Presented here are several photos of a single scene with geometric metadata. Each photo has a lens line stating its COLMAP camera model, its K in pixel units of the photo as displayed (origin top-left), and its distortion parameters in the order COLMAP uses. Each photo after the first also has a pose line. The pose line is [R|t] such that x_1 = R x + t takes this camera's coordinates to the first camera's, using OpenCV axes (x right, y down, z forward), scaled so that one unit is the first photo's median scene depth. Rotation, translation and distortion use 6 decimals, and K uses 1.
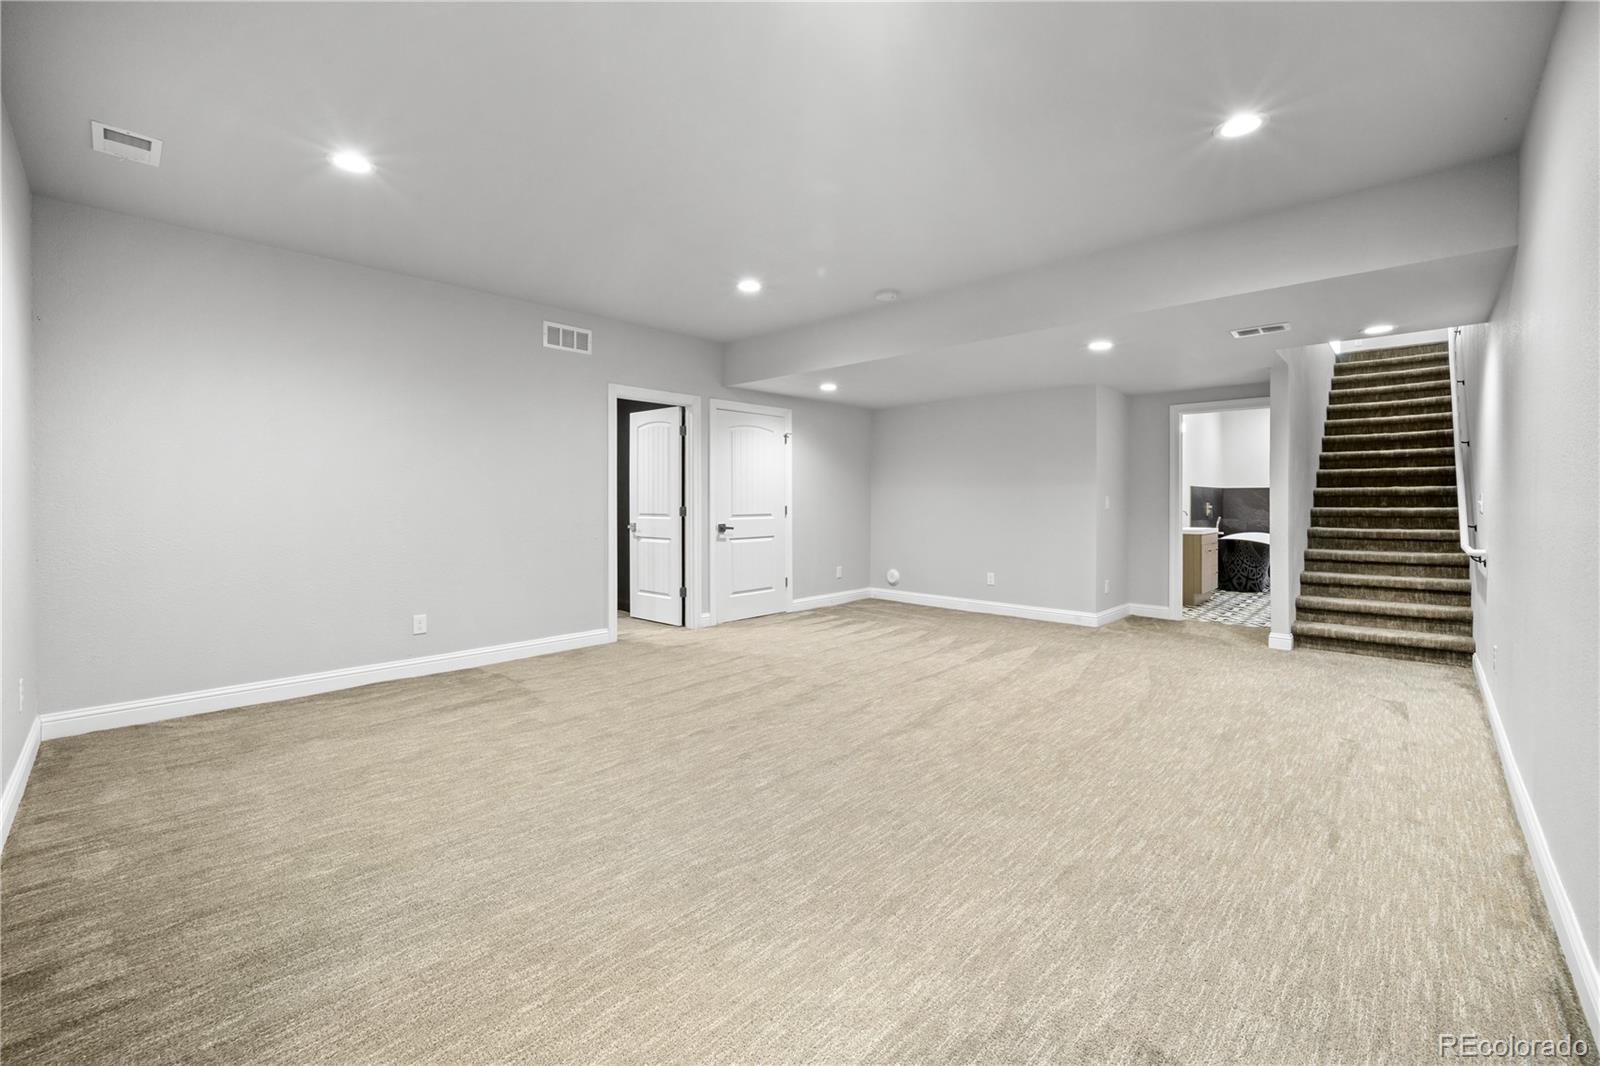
lens RADIAL K [[668.8, 0, 797.4], [0, 668.8, 503.0], [0, 0, 1]] dist [-0.015855, 0.000094]
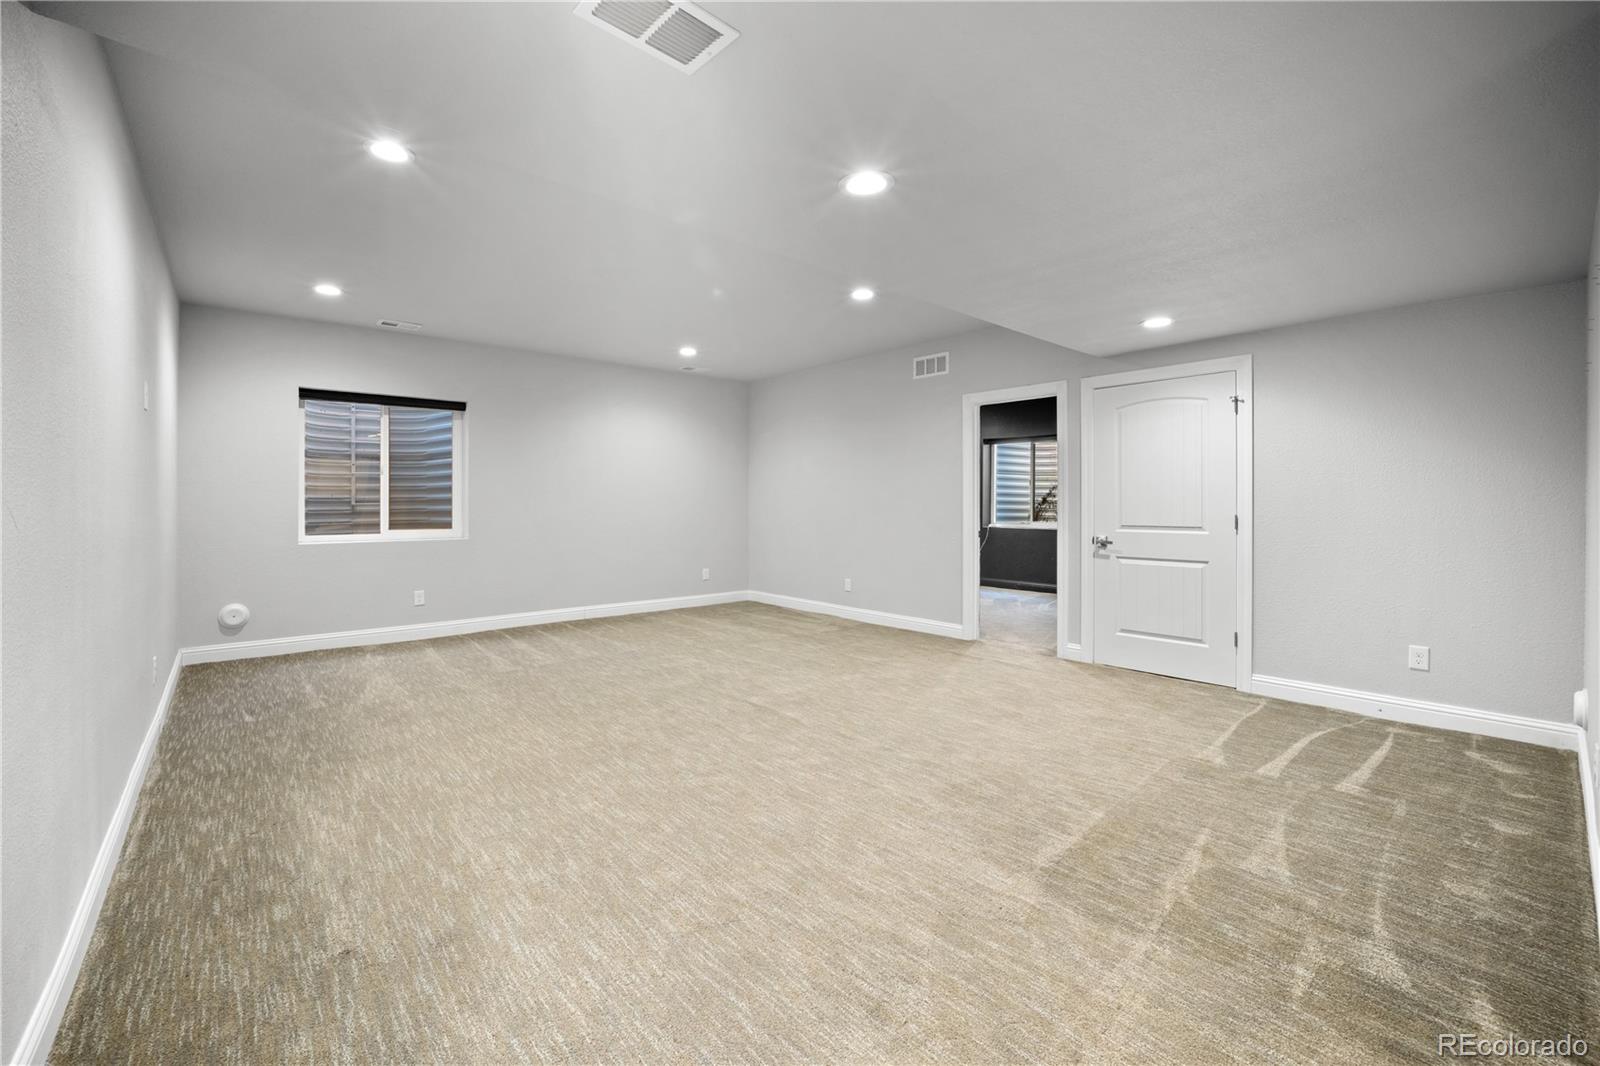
lens RADIAL K [[668.8, 0, 797.4], [0, 668.8, 503.0], [0, 0, 1]] dist [-0.015855, 0.000094]
pose [[-0.105203, -0.001243, -0.994450, 0.827426], [-0.006915, 0.999976, -0.000518, -0.004816], [0.994427, 0.006822, -0.105209, 0.878207]]
